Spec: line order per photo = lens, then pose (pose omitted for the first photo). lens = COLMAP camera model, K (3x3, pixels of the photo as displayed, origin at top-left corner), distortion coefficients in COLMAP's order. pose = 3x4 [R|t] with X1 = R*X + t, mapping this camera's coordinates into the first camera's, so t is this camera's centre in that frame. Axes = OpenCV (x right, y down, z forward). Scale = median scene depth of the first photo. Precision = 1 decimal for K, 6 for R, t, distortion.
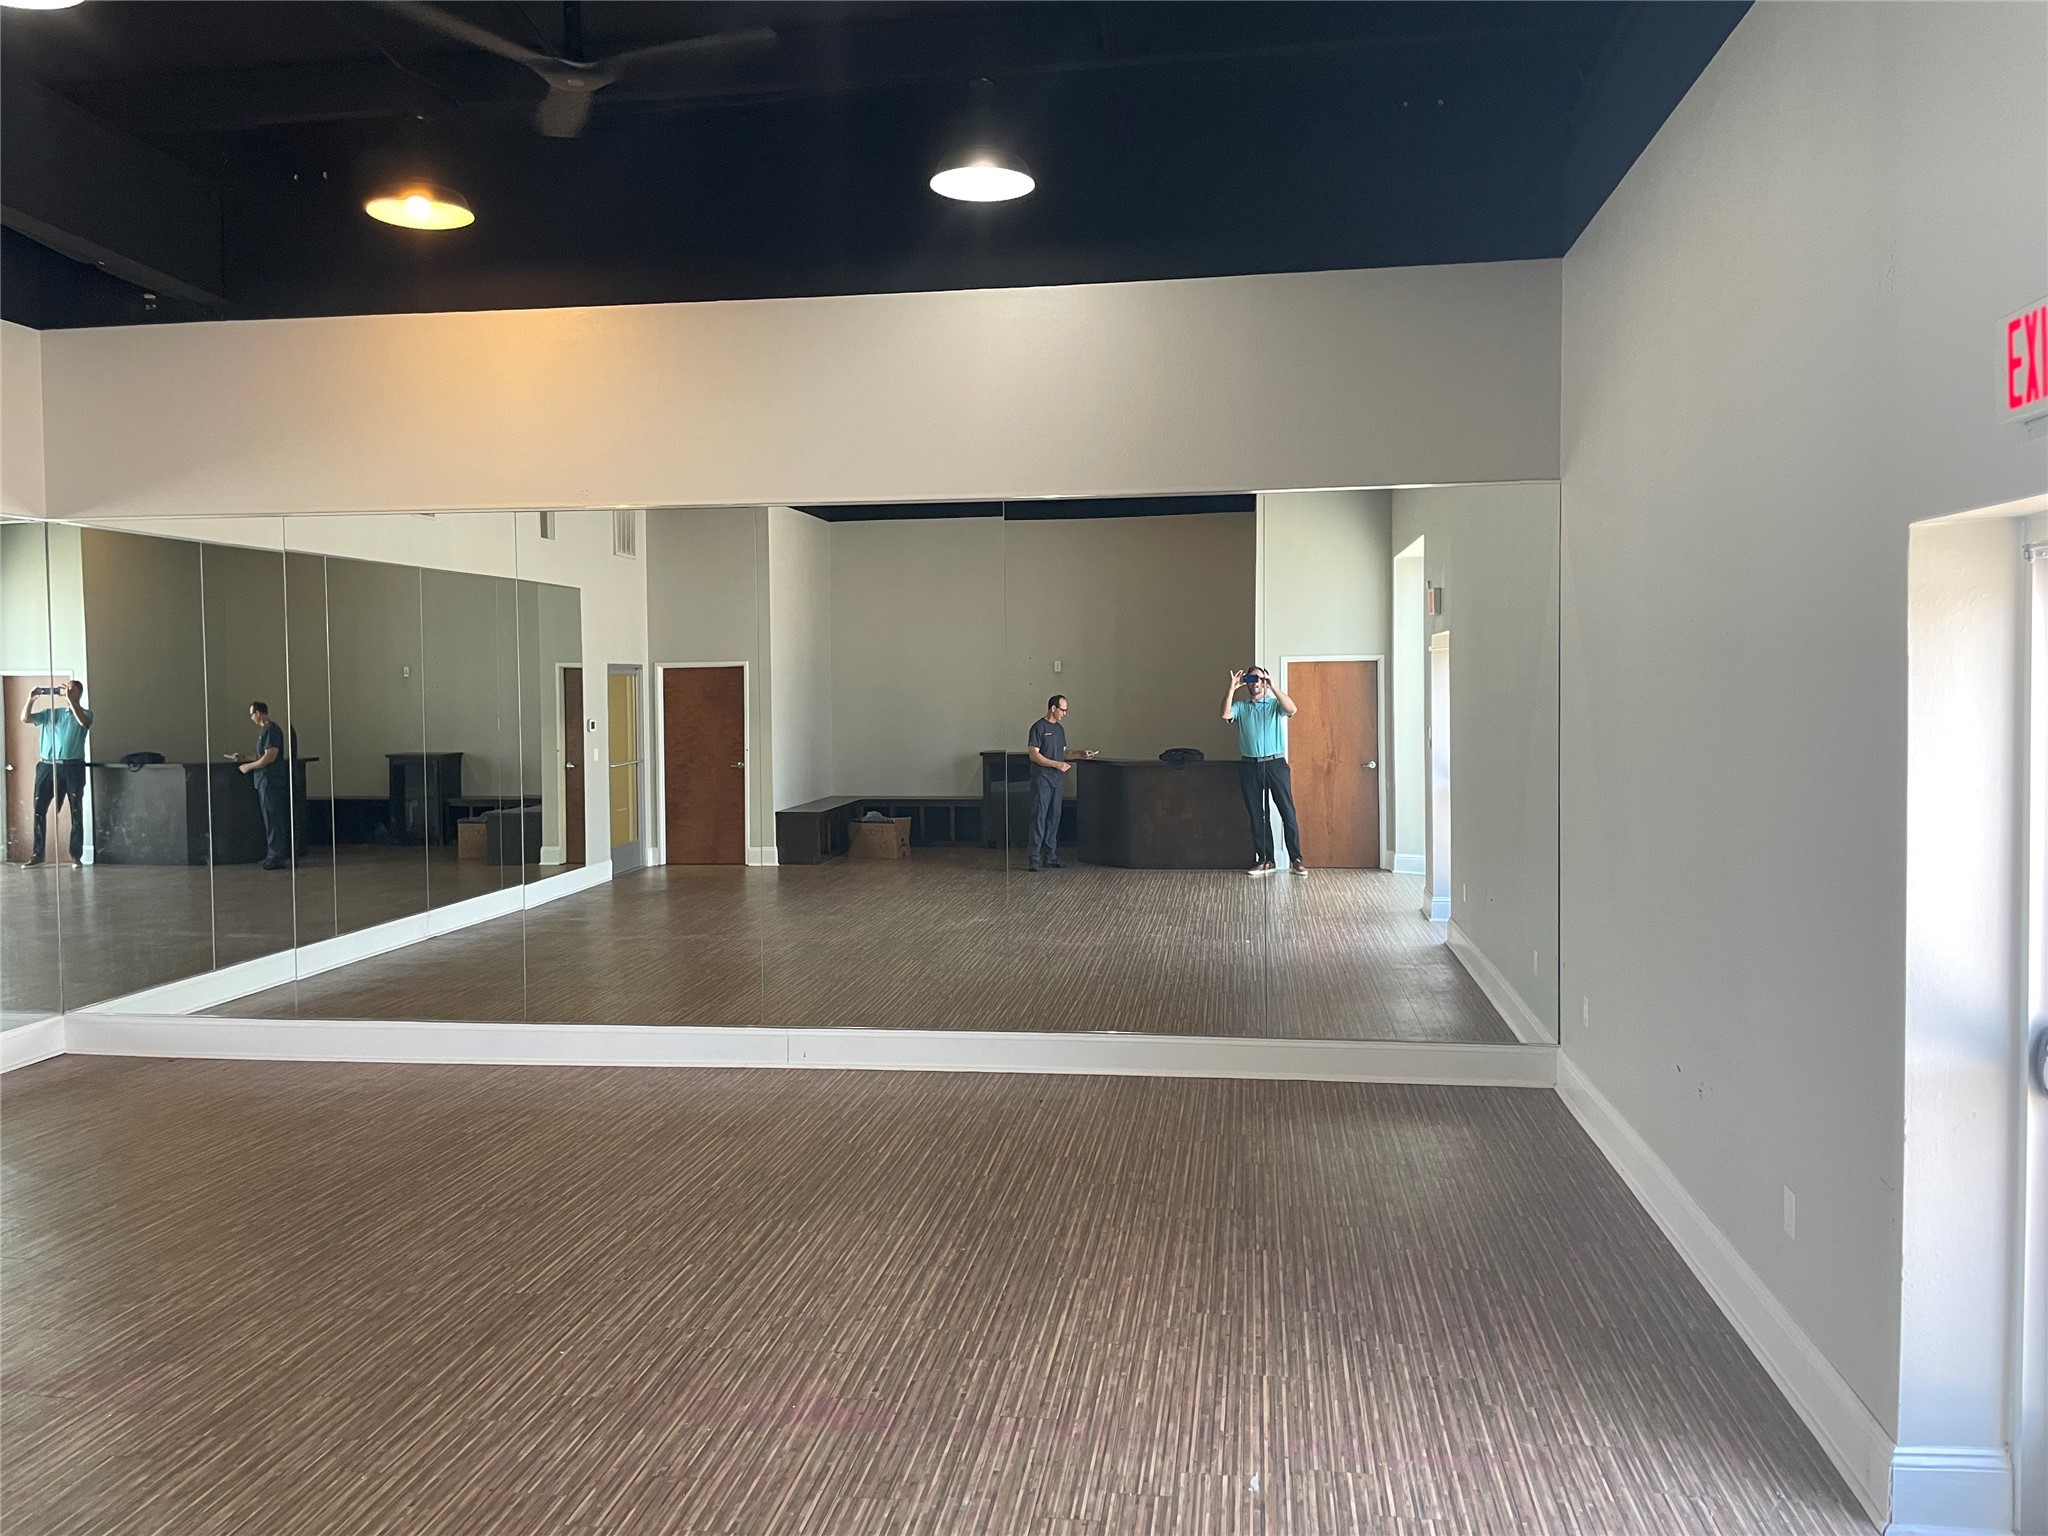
lens RADIAL K [[1568.0, 0, 1023.4], [0, 1568.0, 763.2], [0, 0, 1]] dist [0.001878, -0.000426]
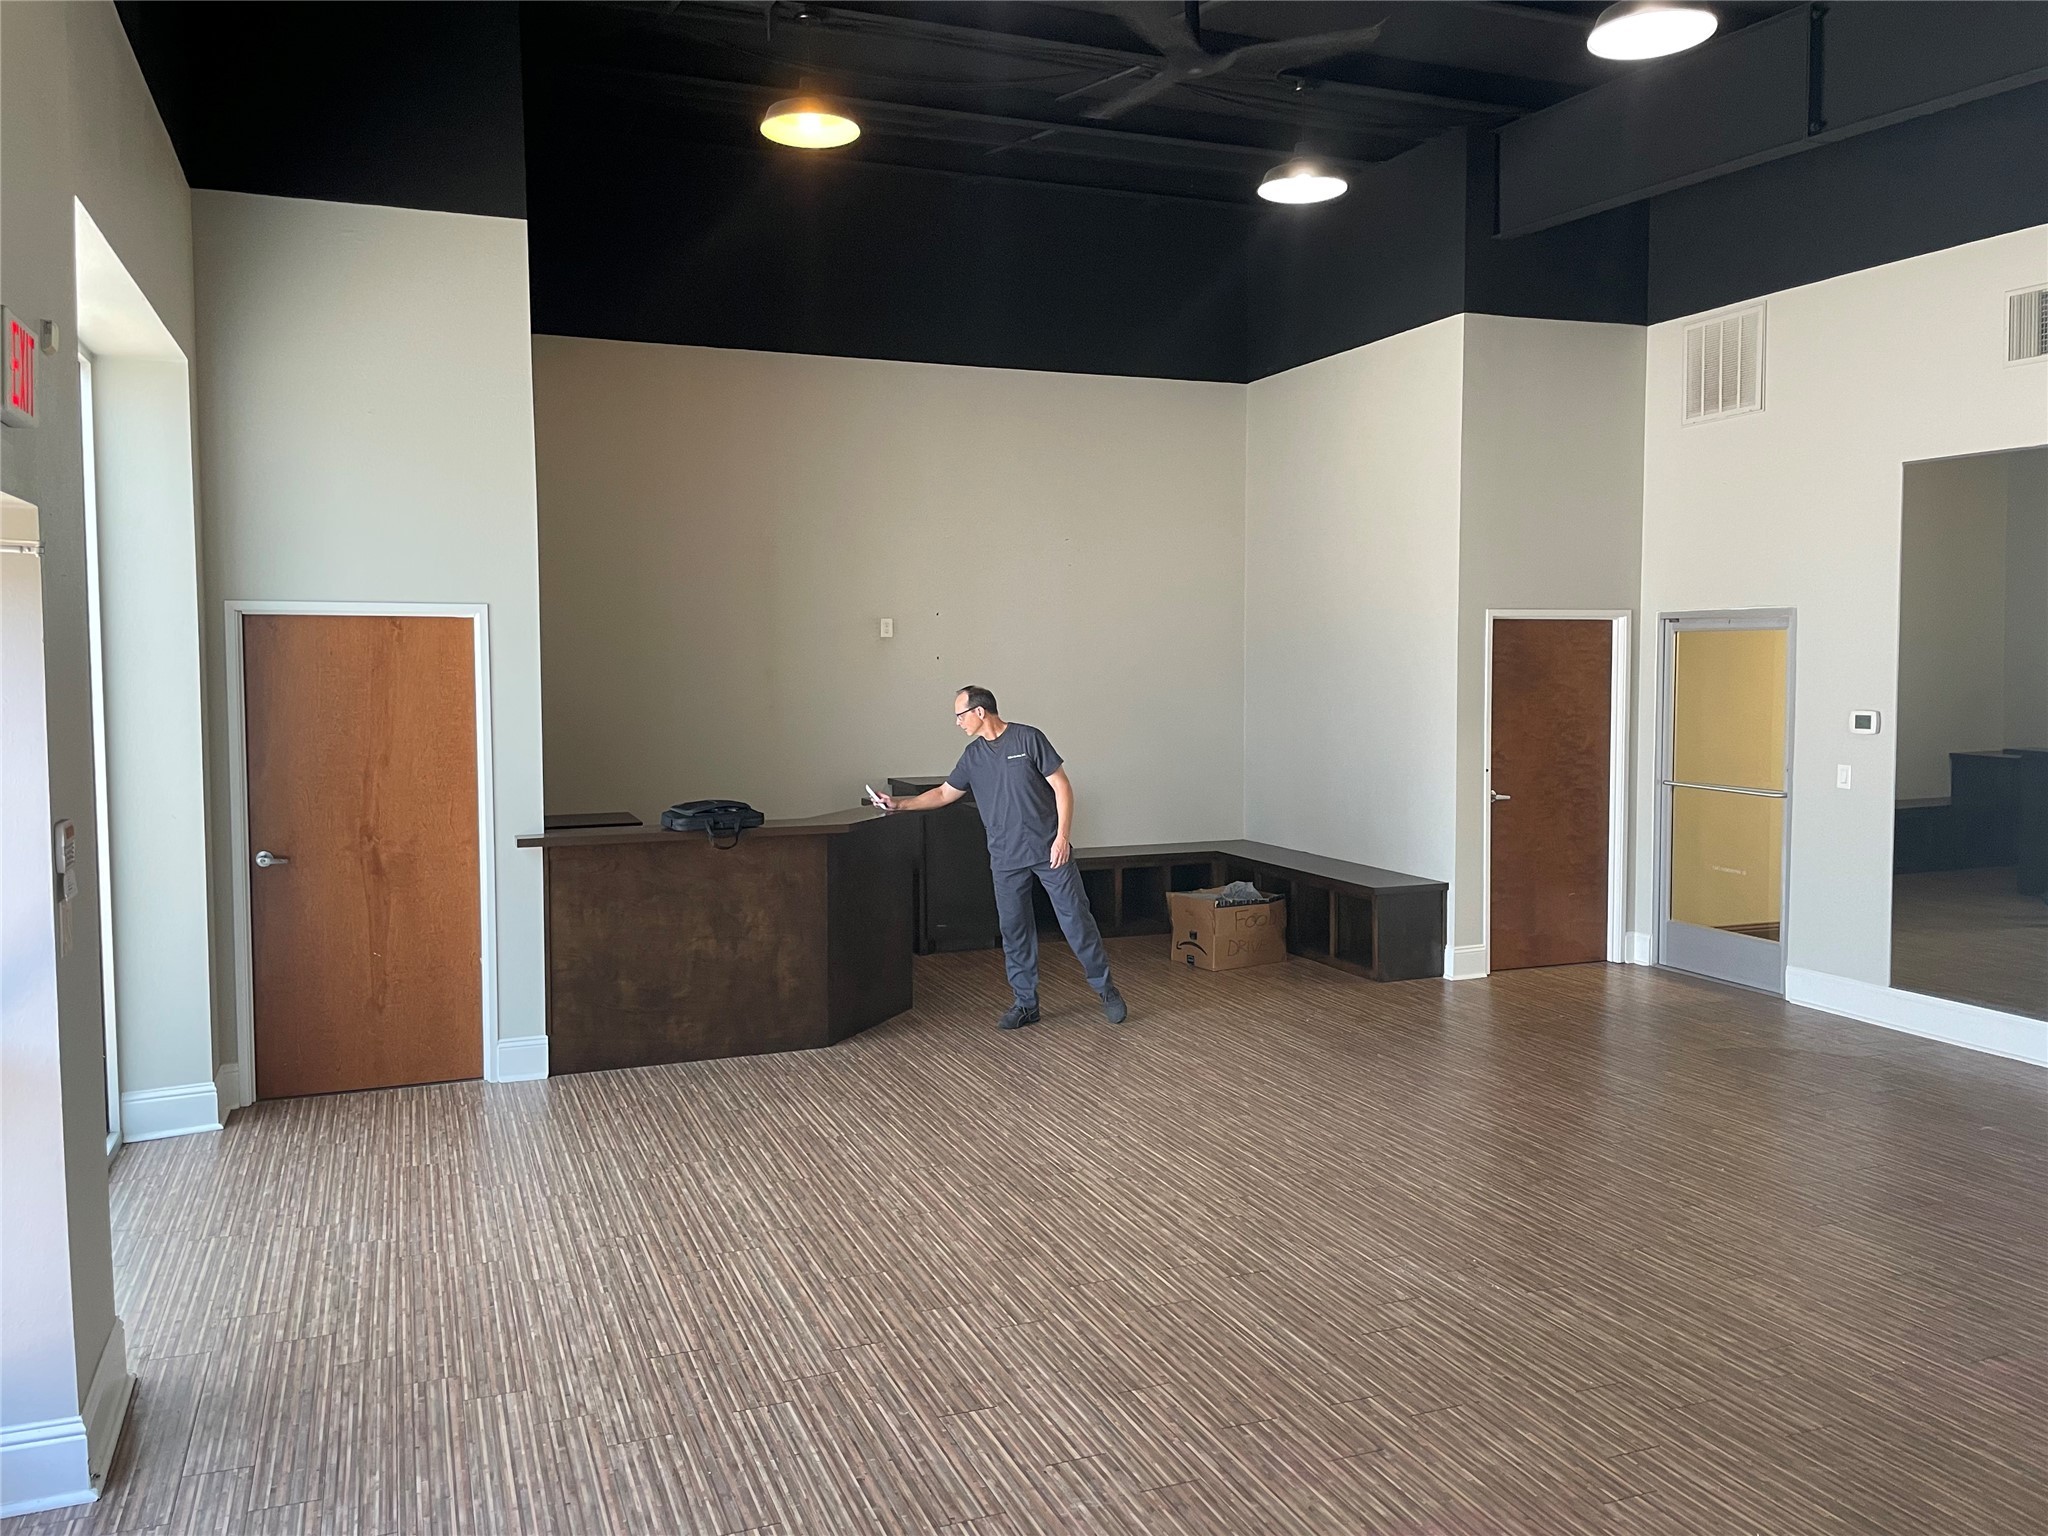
lens RADIAL K [[1568.0, 0, 1022.5], [0, 1568.0, 764.9], [0, 0, 1]] dist [0.001878, -0.000426]
pose [[-0.872168, 0.047021, -0.486942, 0.412803], [-0.008818, 0.993697, 0.111748, -0.080218], [0.489128, 0.101757, -0.866256, 1.658375]]
